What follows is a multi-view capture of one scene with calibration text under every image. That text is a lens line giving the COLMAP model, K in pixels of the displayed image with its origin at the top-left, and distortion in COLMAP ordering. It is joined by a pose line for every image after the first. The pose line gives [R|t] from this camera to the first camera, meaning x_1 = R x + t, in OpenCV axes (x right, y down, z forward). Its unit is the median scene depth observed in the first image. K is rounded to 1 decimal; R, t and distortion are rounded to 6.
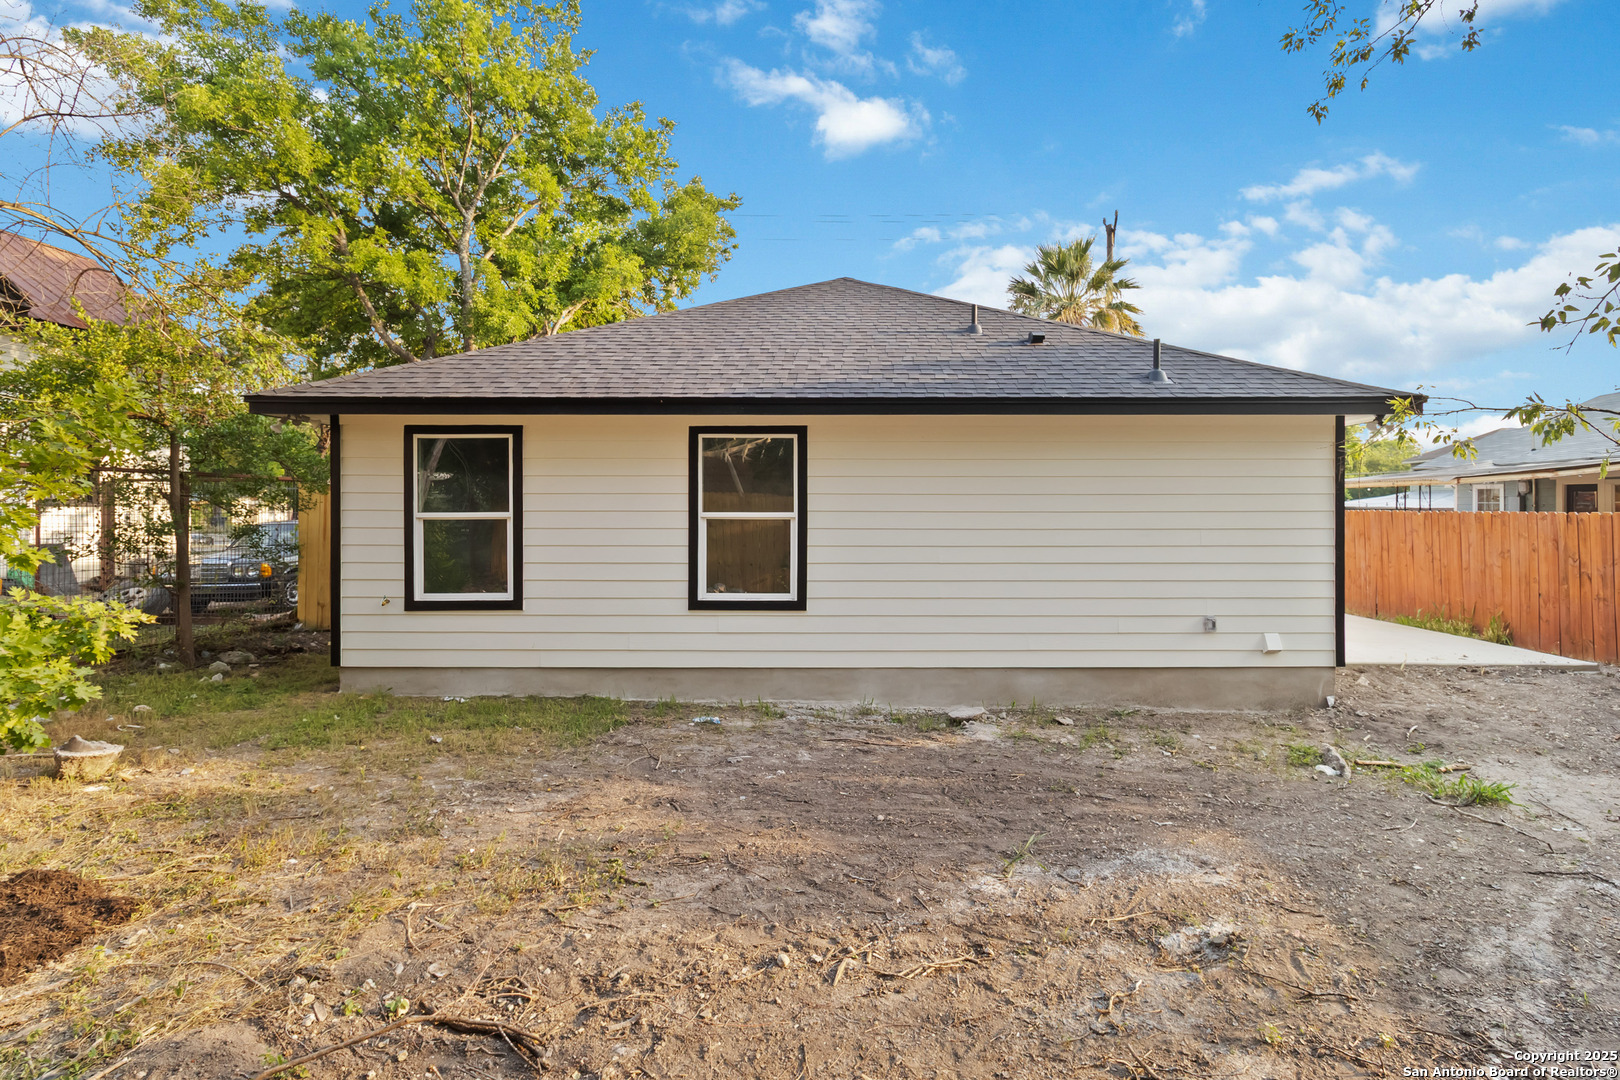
lens RADIAL K [[762.3, 0, 861.9], [0, 762.3, 497.6], [0, 0, 1]] dist [-0.000653, 0.001265]
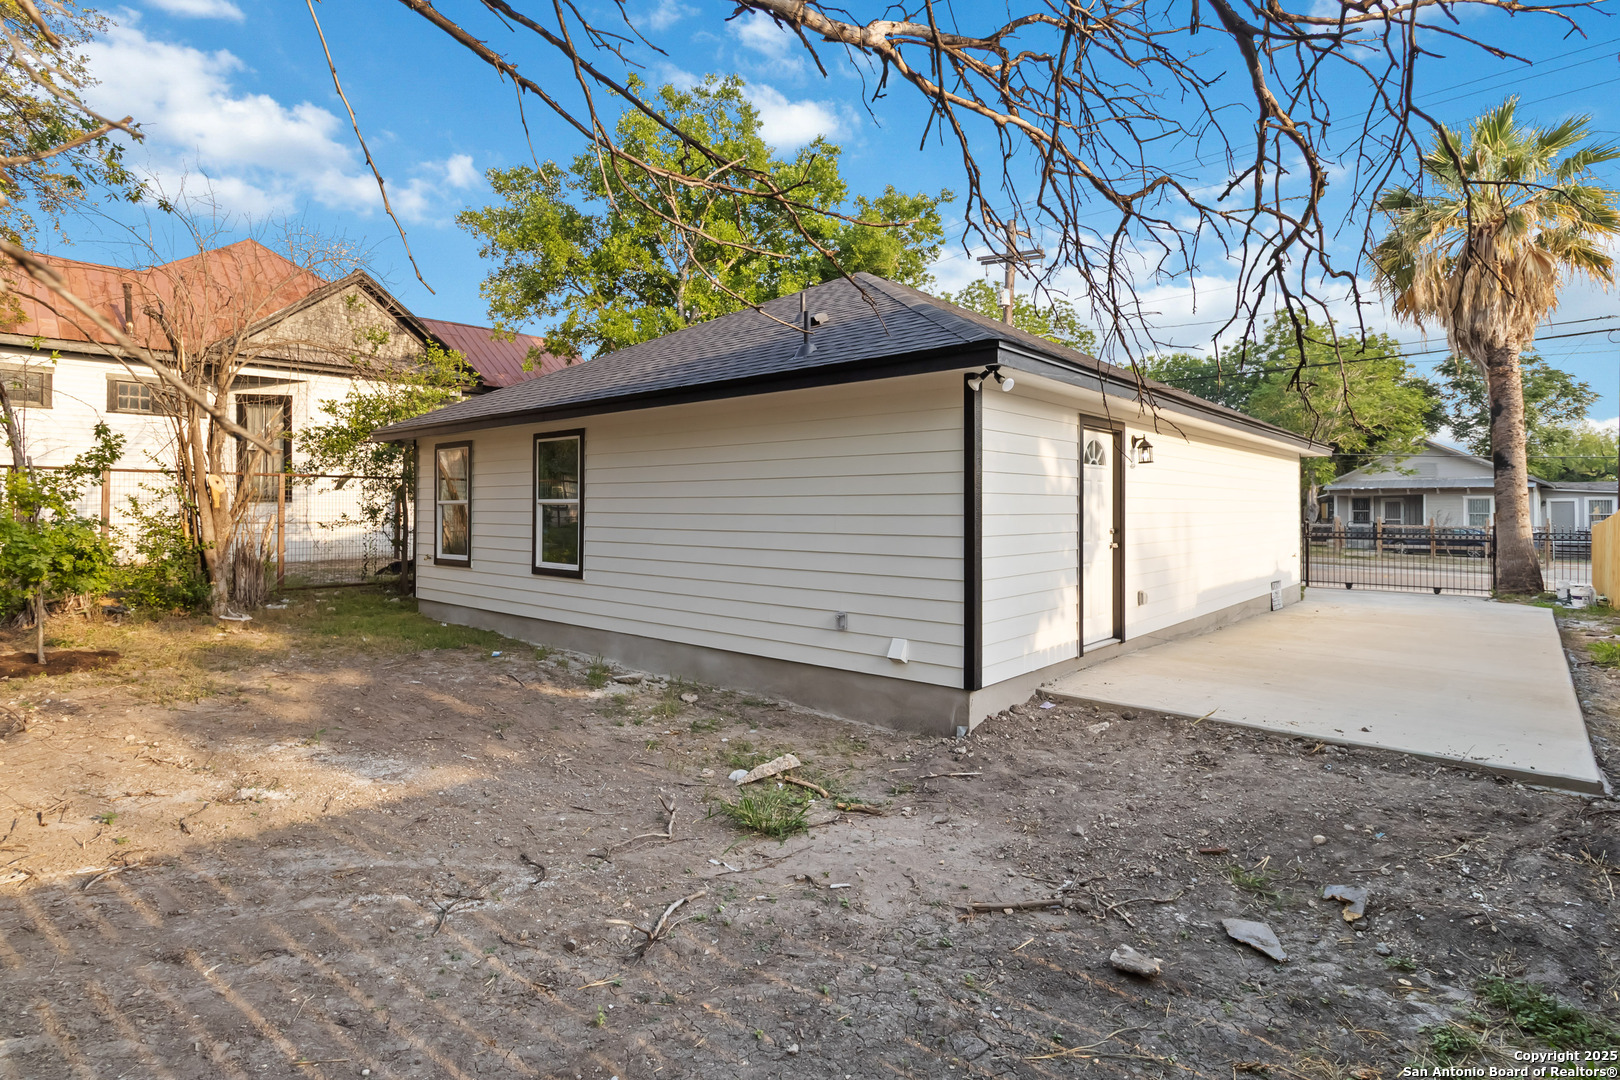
lens RADIAL K [[819.5, 0, 866.2], [0, 819.5, 510.3], [0, 0, 1]] dist [-0.012373, 0.000750]
pose [[0.766148, -0.000277, -0.642664, 1.105782], [0.004667, 0.999976, 0.005134, 0.032544], [0.642647, -0.006933, 0.766131, 0.292762]]
